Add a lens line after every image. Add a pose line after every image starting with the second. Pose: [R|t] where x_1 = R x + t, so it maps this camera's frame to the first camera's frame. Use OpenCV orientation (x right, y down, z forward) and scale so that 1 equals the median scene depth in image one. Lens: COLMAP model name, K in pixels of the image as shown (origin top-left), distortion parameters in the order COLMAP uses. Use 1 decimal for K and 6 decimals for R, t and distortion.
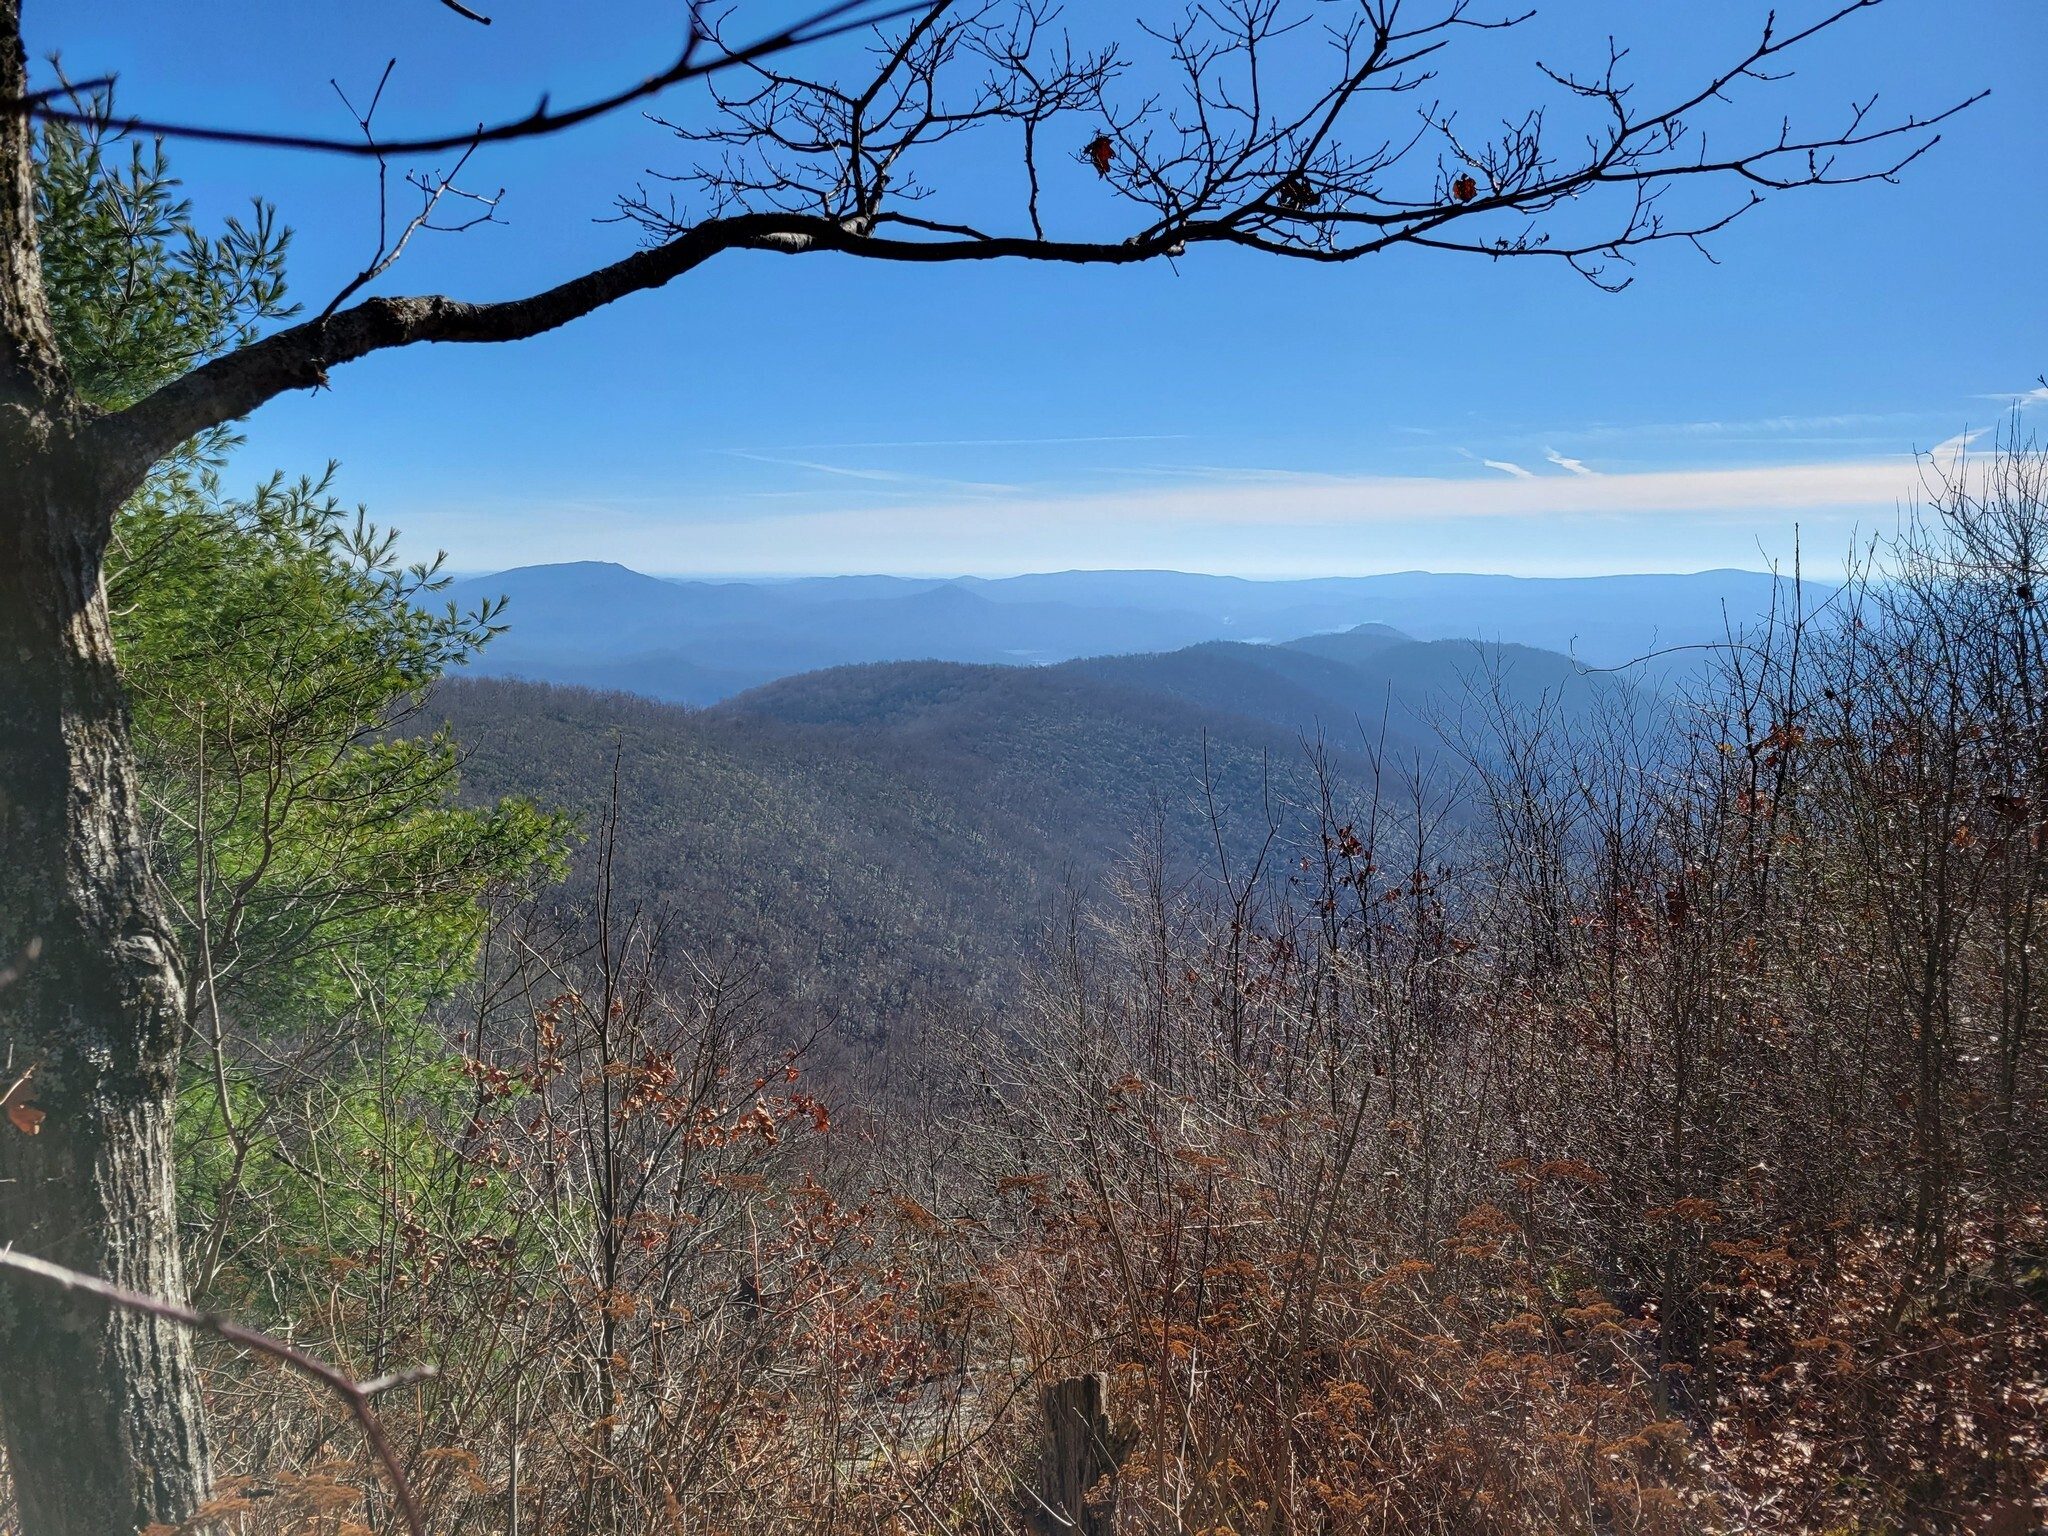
lens RADIAL K [[1494.2, 0, 1024.0], [0, 1494.2, 768.0], [0, 0, 1]] dist [0.005911, 0.003135]
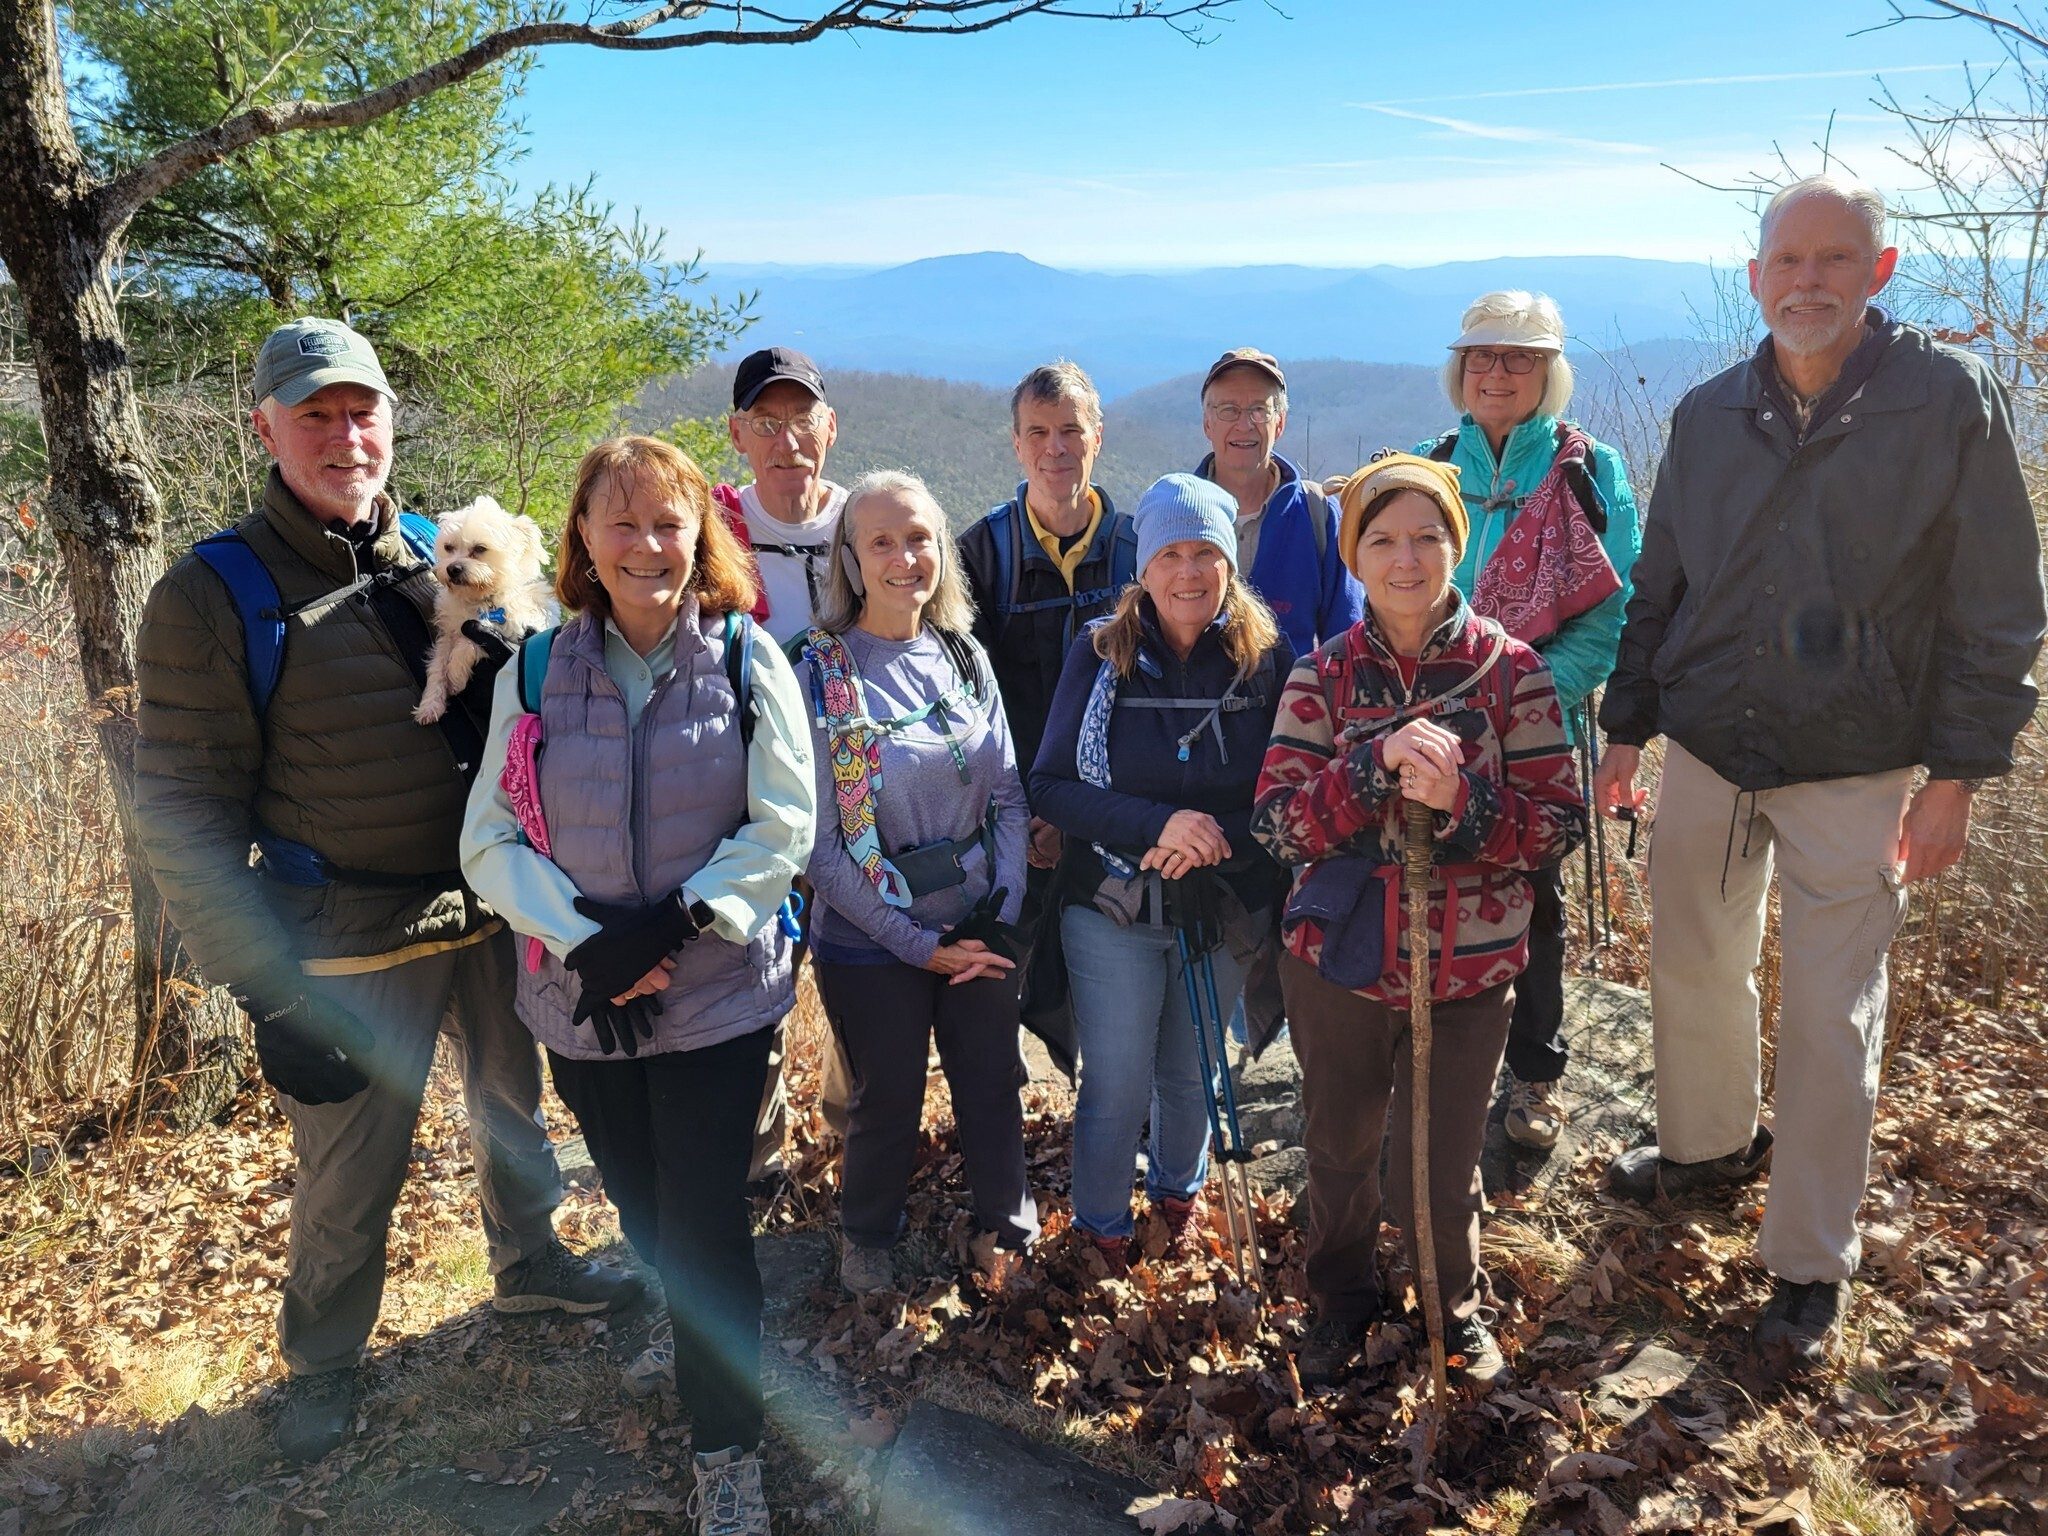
lens RADIAL K [[1527.9, 0, 1024.0], [0, 1527.9, 768.0], [0, 0, 1]] dist [0.037486, 0.001237]
pose [[0.960480, 0.081275, -0.266219, 1.129494], [-0.029953, 0.981047, 0.191442, 0.078056], [0.276732, -0.175903, 0.944710, -0.689414]]
